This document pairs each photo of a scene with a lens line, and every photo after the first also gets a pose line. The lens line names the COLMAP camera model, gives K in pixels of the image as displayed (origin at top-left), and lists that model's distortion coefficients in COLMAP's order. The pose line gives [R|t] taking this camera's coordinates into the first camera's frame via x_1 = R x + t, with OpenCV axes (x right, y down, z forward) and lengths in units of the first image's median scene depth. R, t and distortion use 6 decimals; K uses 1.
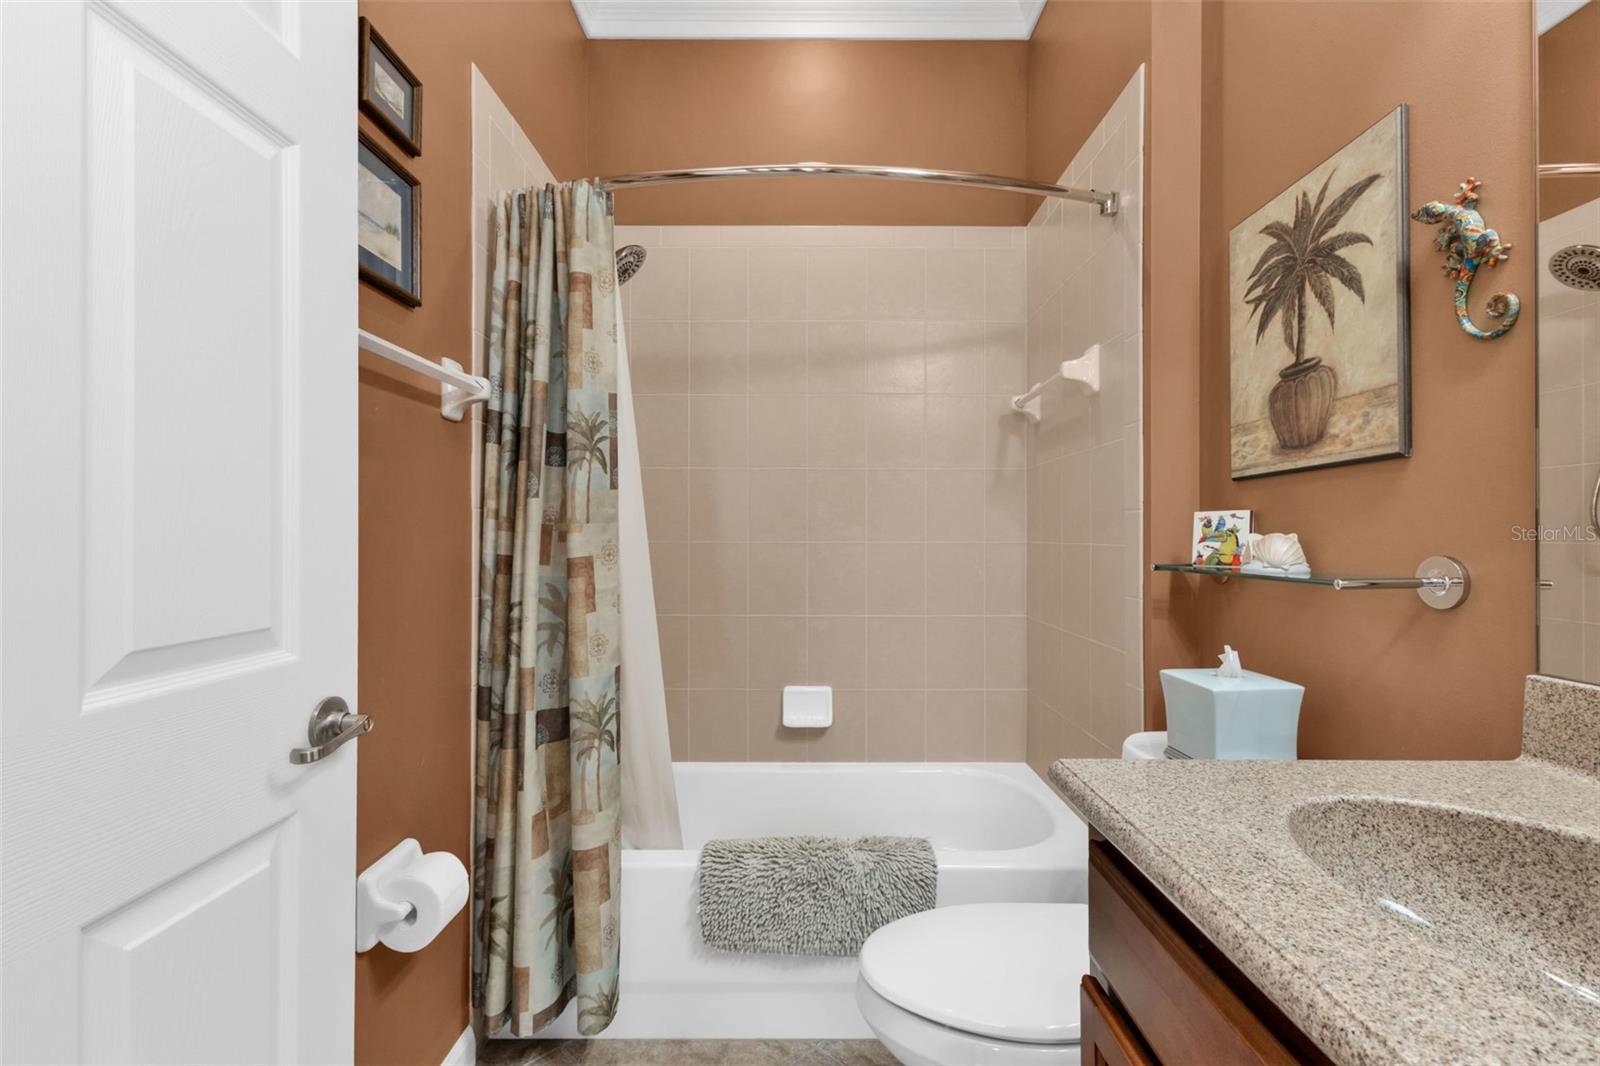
lens RADIAL K [[709.1, 0, 800.0], [0, 709.1, 533.0], [0, 0, 1]] dist [0.009123, -0.000678]
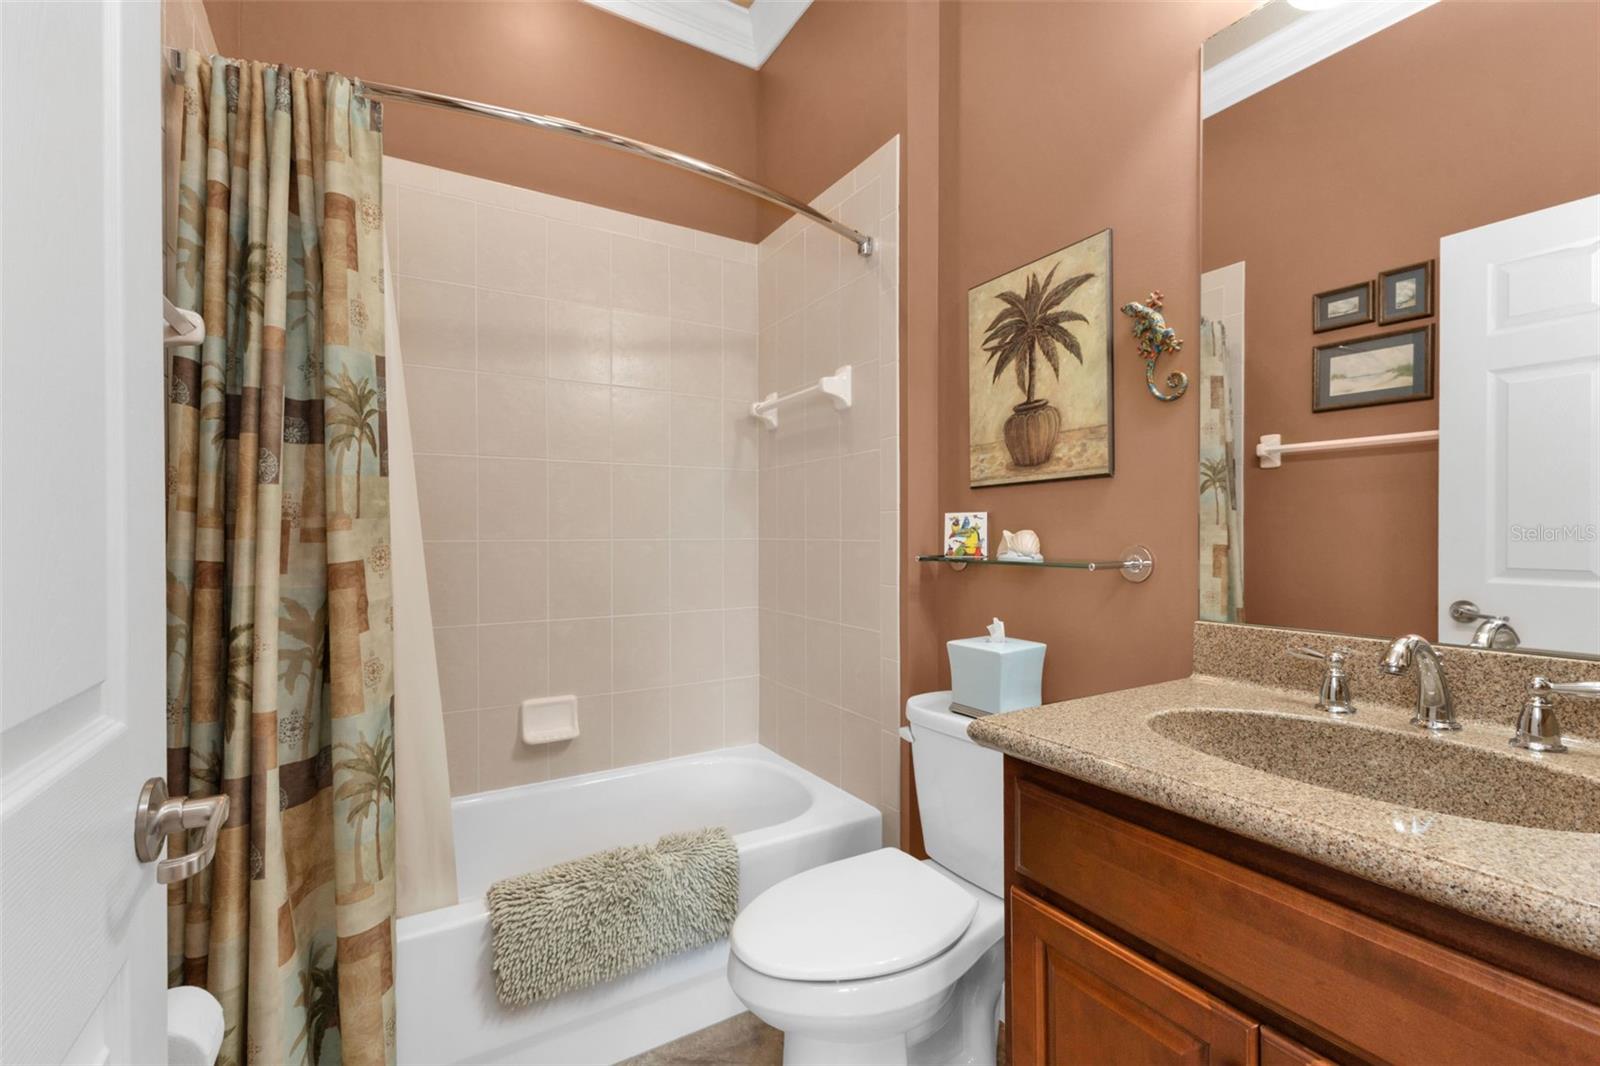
lens RADIAL K [[708.4, 0, 801.6], [0, 708.4, 536.6], [0, 0, 1]] dist [0.012257, -0.000023]
pose [[0.855469, -0.005920, 0.517820, -0.286884], [0.001417, 0.999958, 0.009090, -0.000246], [-0.517852, -0.007042, 0.855441, 0.070636]]
